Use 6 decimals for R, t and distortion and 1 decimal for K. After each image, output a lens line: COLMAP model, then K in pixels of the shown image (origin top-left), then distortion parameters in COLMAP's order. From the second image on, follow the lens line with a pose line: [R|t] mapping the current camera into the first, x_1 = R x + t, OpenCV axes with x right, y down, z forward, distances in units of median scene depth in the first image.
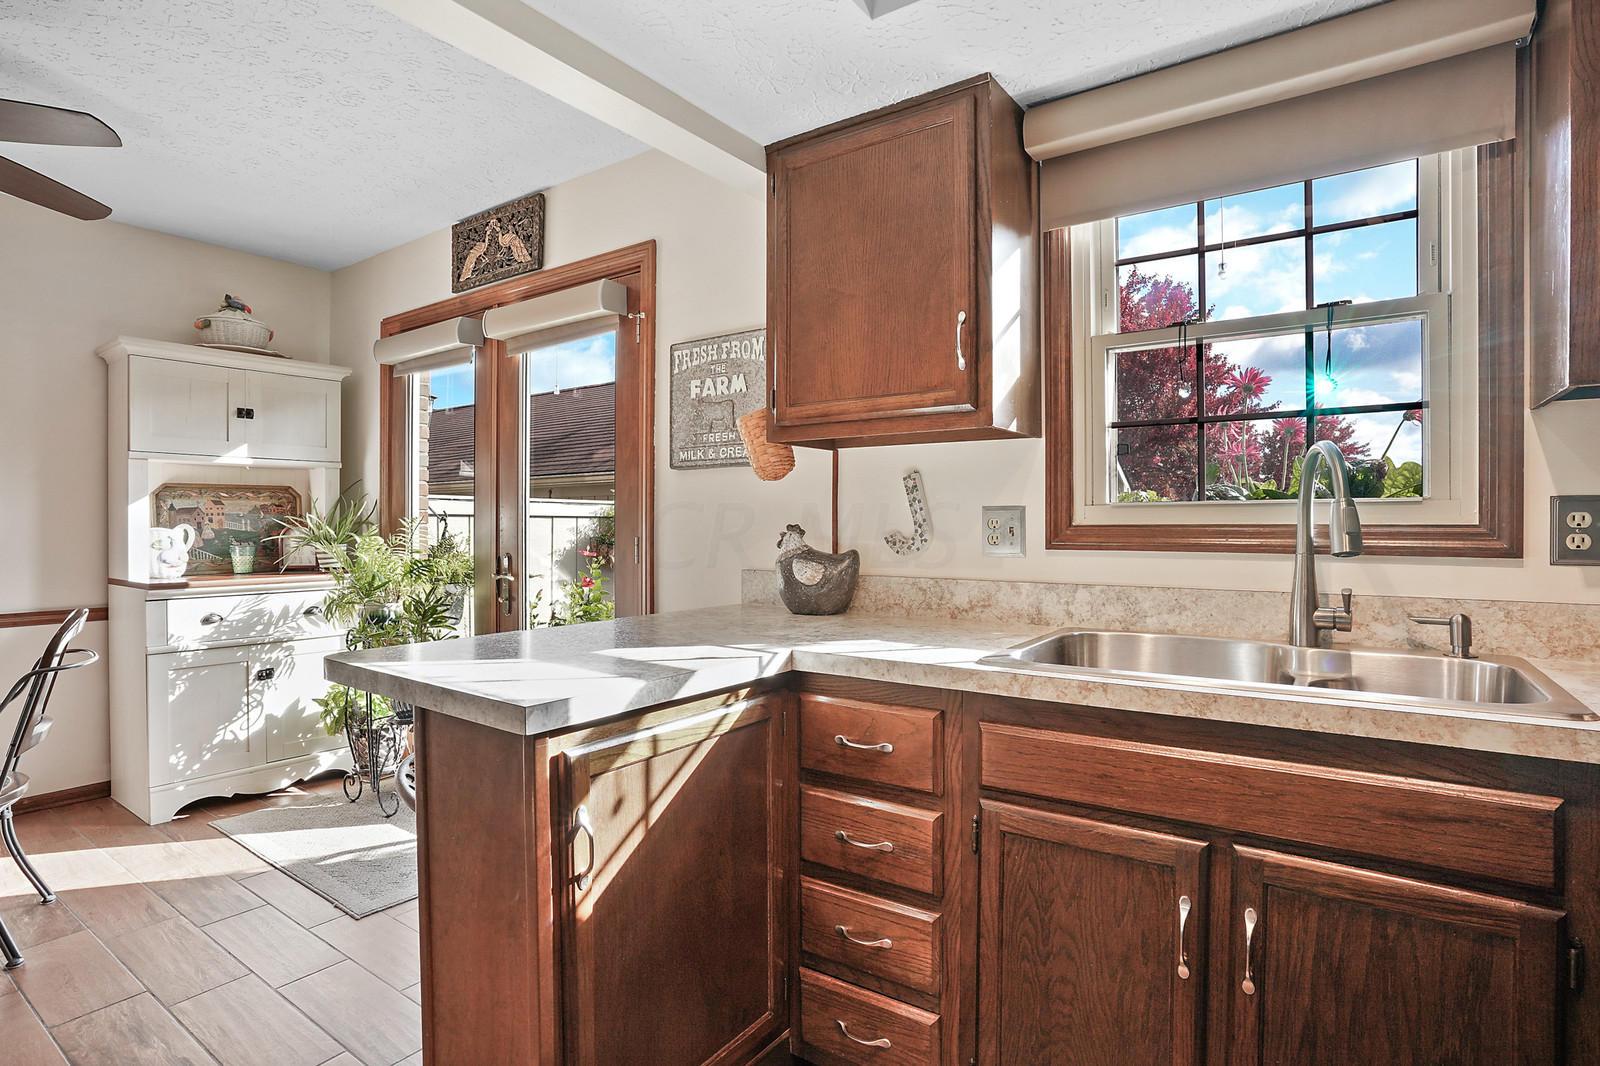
lens RADIAL K [[814.0, 0, 798.8], [0, 814.0, 531.4], [0, 0, 1]] dist [-0.081224, 0.043267]
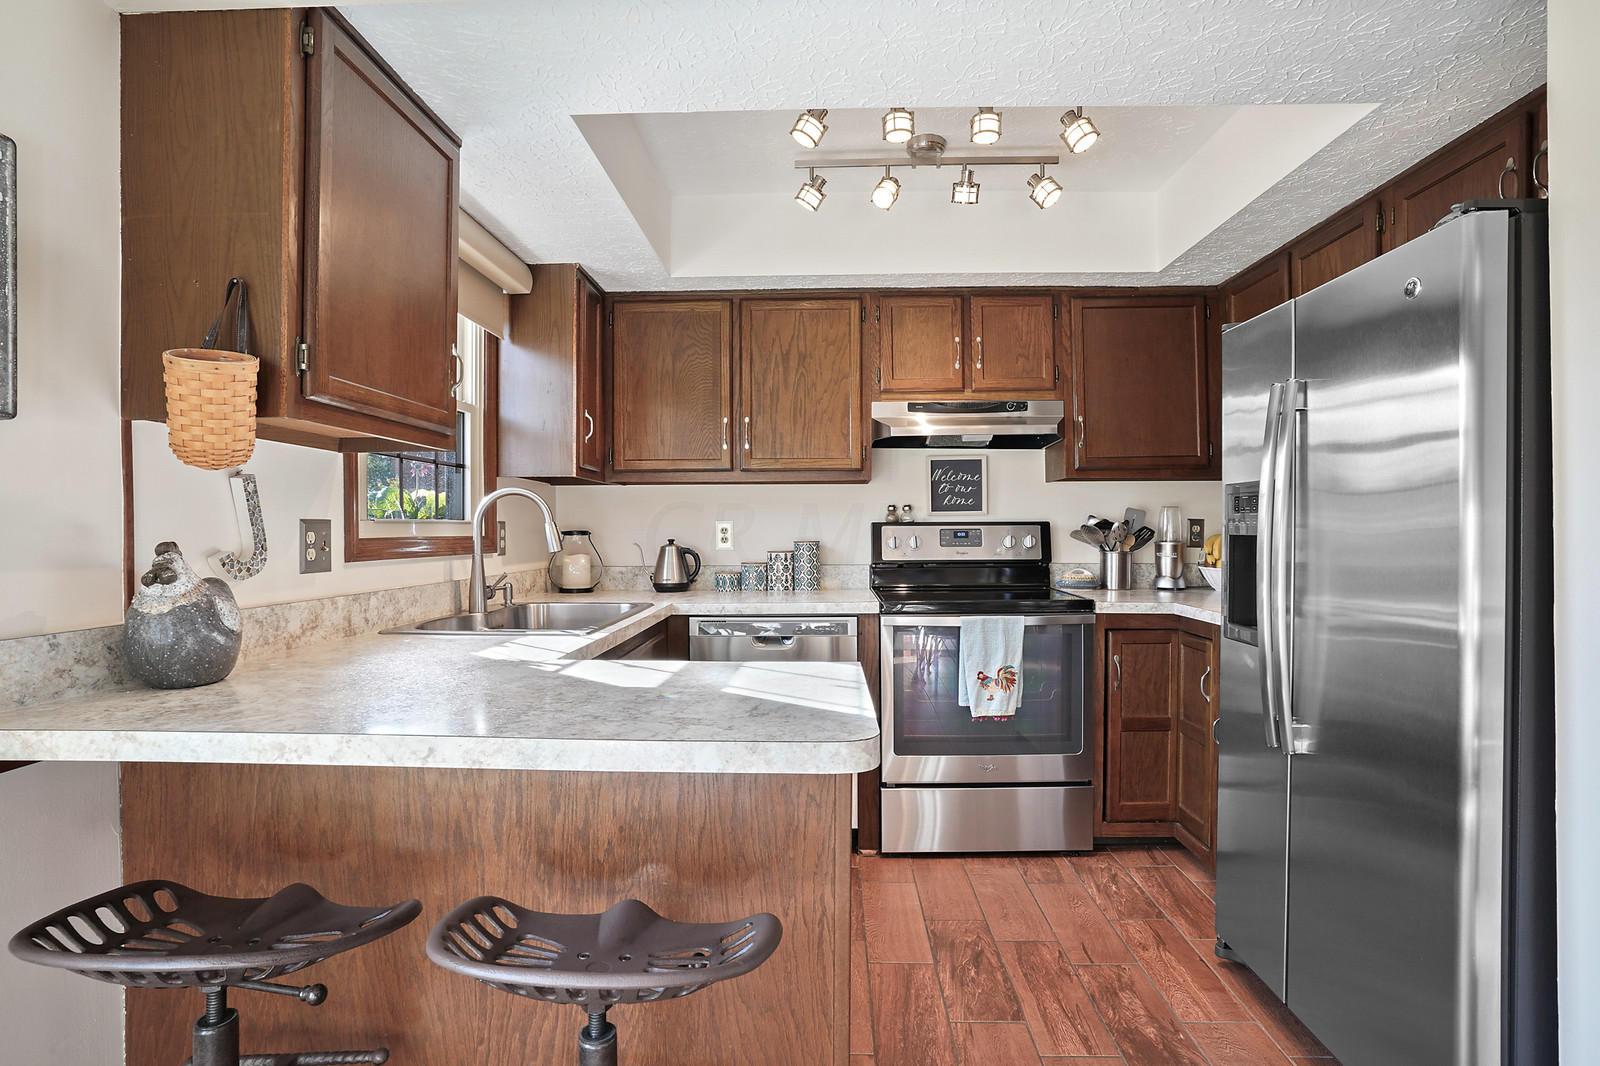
lens RADIAL K [[814.0, 0, 798.8], [0, 814.0, 531.4], [0, 0, 1]] dist [-0.081224, 0.043267]
pose [[-0.551846, 0.000758, 0.833946, -1.055573], [0.011472, 0.999912, 0.006682, -0.021543], [-0.833867, 0.013255, -0.551806, 1.325181]]
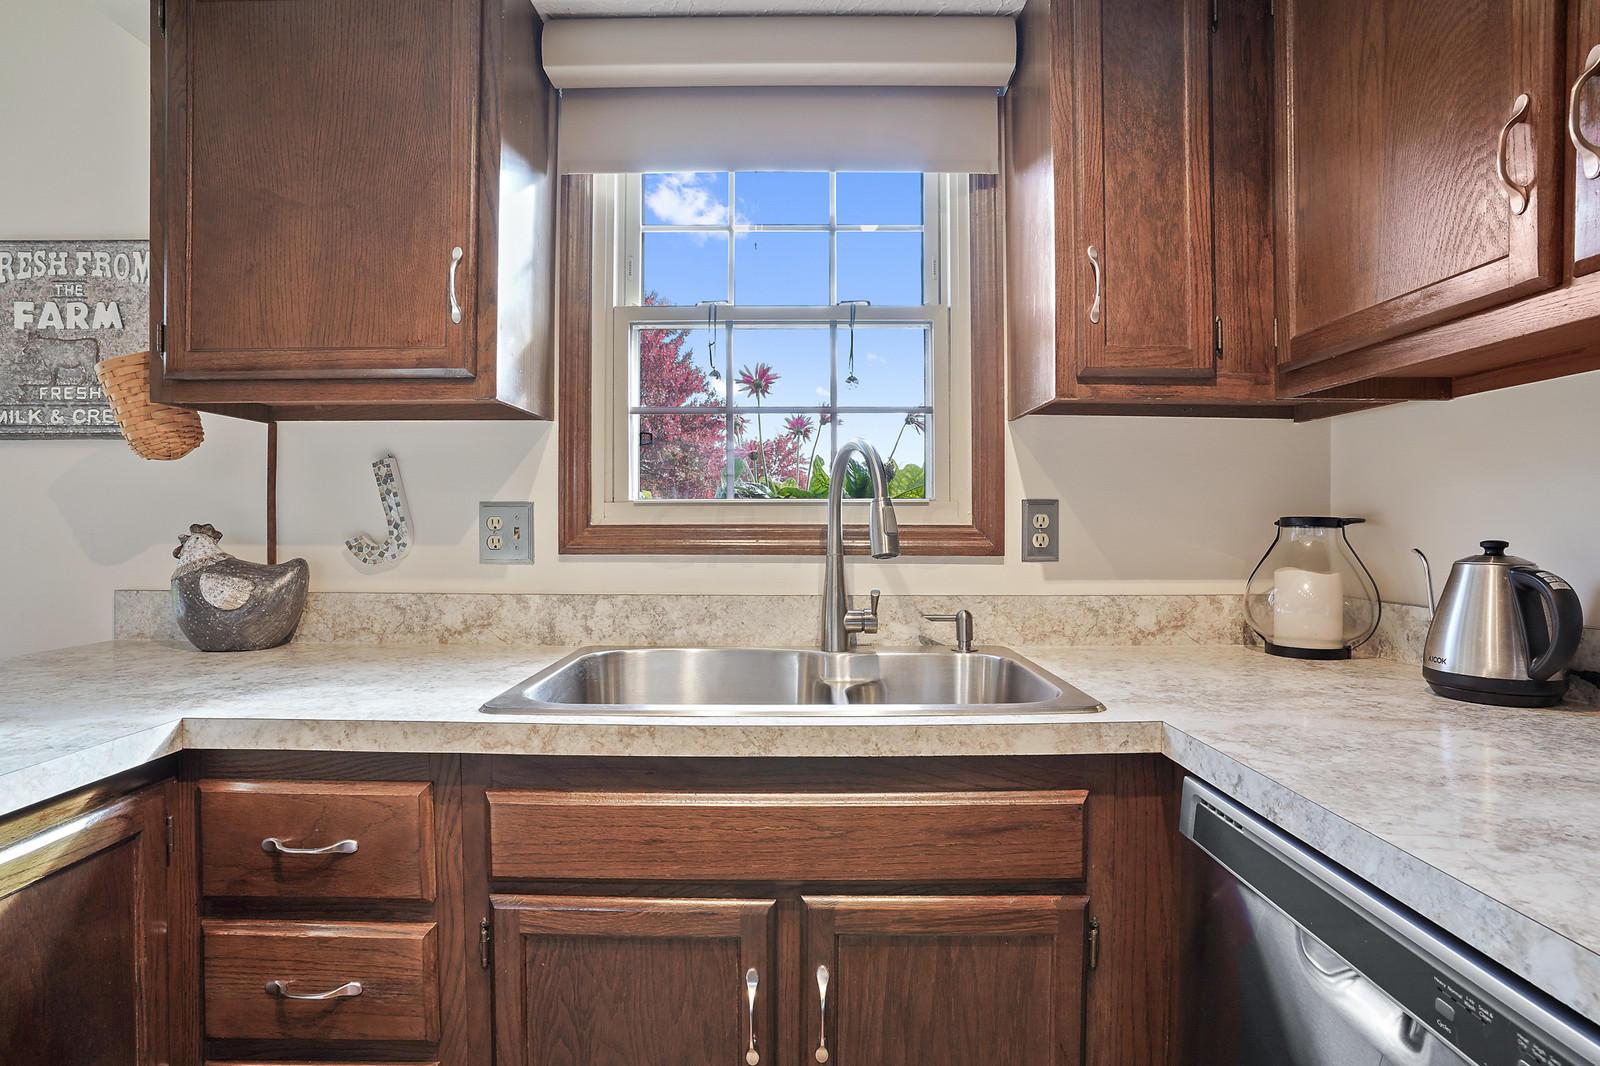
lens RADIAL K [[814.0, 0, 798.8], [0, 814.0, 531.4], [0, 0, 1]] dist [-0.081224, 0.043267]
pose [[0.818530, -0.003053, 0.574456, 0.034479], [0.003256, 0.999994, 0.000676, -0.001398], [-0.574455, 0.001318, 0.818535, 0.211132]]
